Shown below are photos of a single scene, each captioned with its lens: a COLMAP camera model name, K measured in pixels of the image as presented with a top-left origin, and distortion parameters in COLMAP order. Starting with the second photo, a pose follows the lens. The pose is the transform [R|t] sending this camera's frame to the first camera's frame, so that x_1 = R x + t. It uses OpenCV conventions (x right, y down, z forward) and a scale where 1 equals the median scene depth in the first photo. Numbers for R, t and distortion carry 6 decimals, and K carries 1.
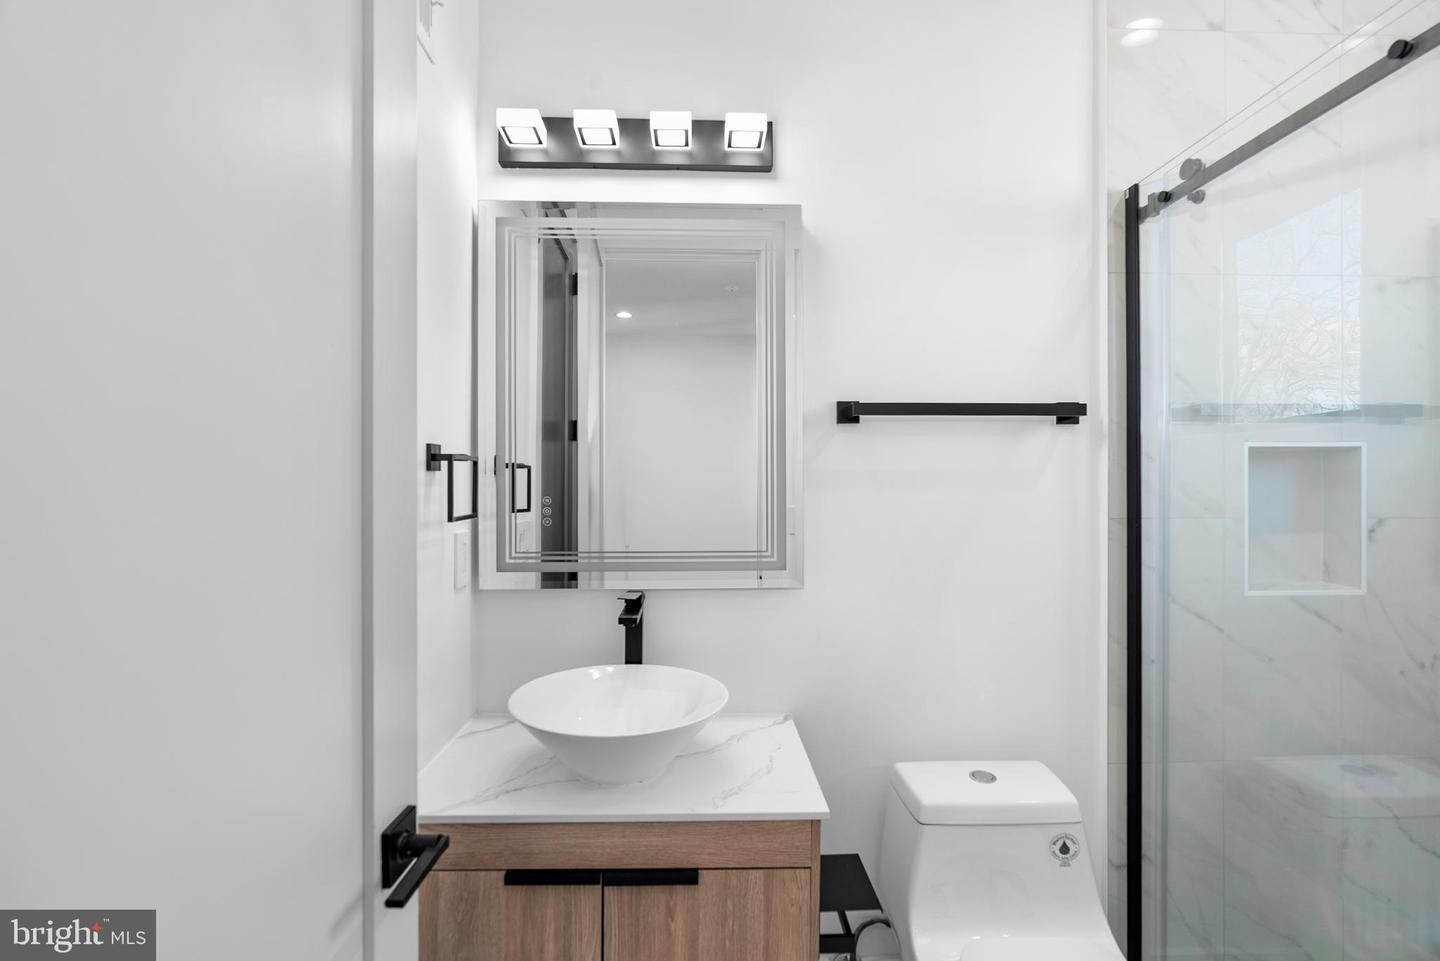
lens RADIAL K [[636.2, 0, 716.4], [0, 636.2, 494.8], [0, 0, 1]] dist [0.000519, 0.000283]
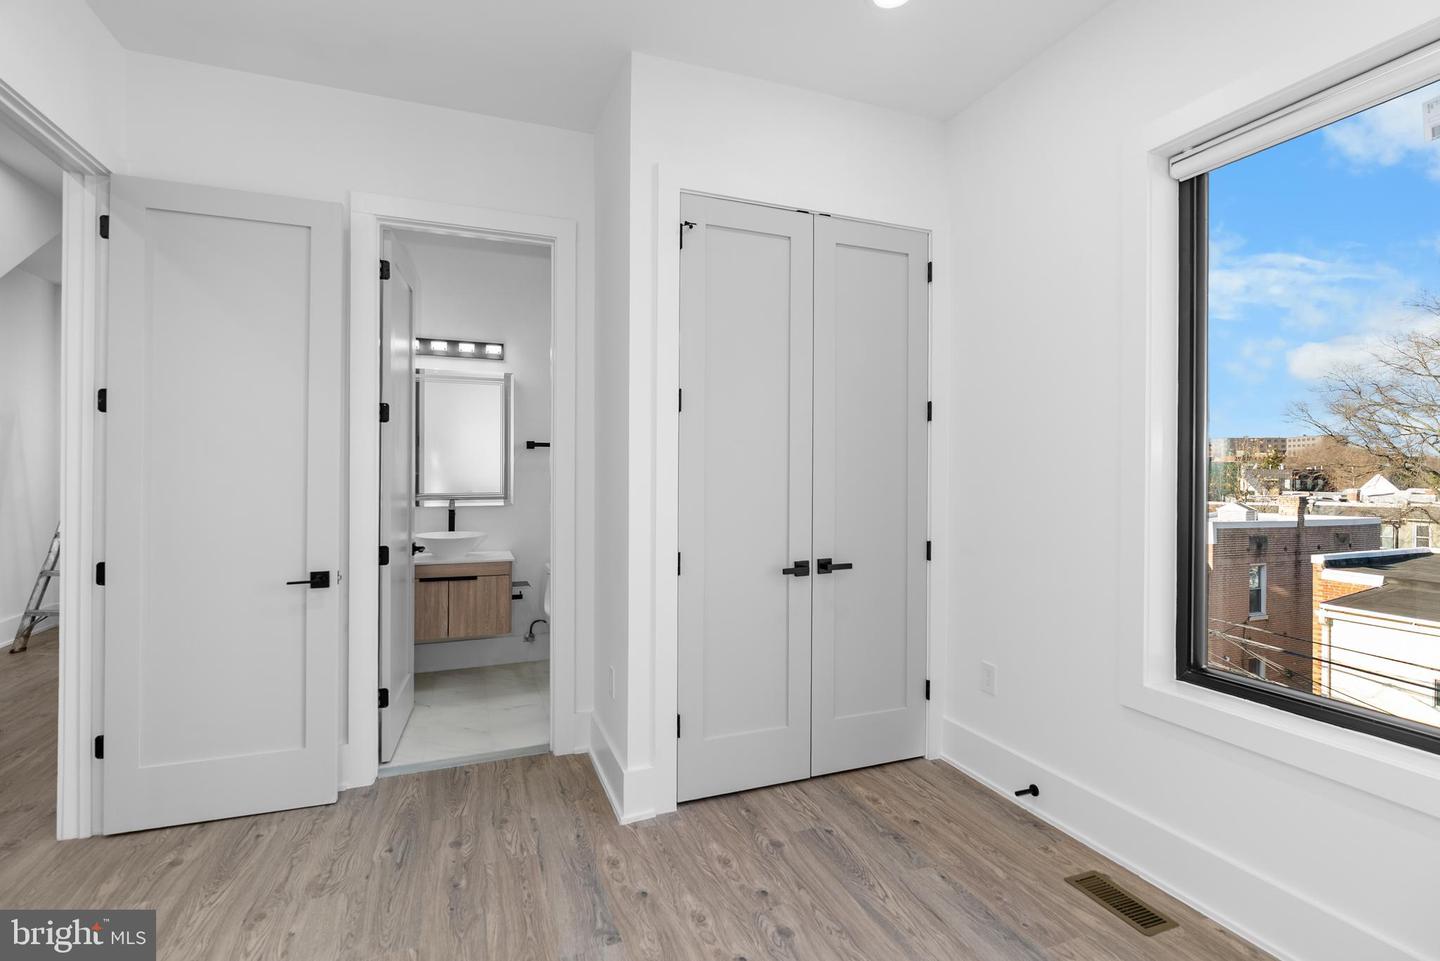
lens RADIAL K [[633.1, 0, 715.7], [0, 633.1, 474.0], [0, 0, 1]] dist [-0.004693, 0.000809]
pose [[0.932362, 0.005972, 0.361477, -0.095446], [-0.003964, 0.999972, -0.006296, 0.033479], [-0.361505, 0.004437, 0.932360, -4.096321]]
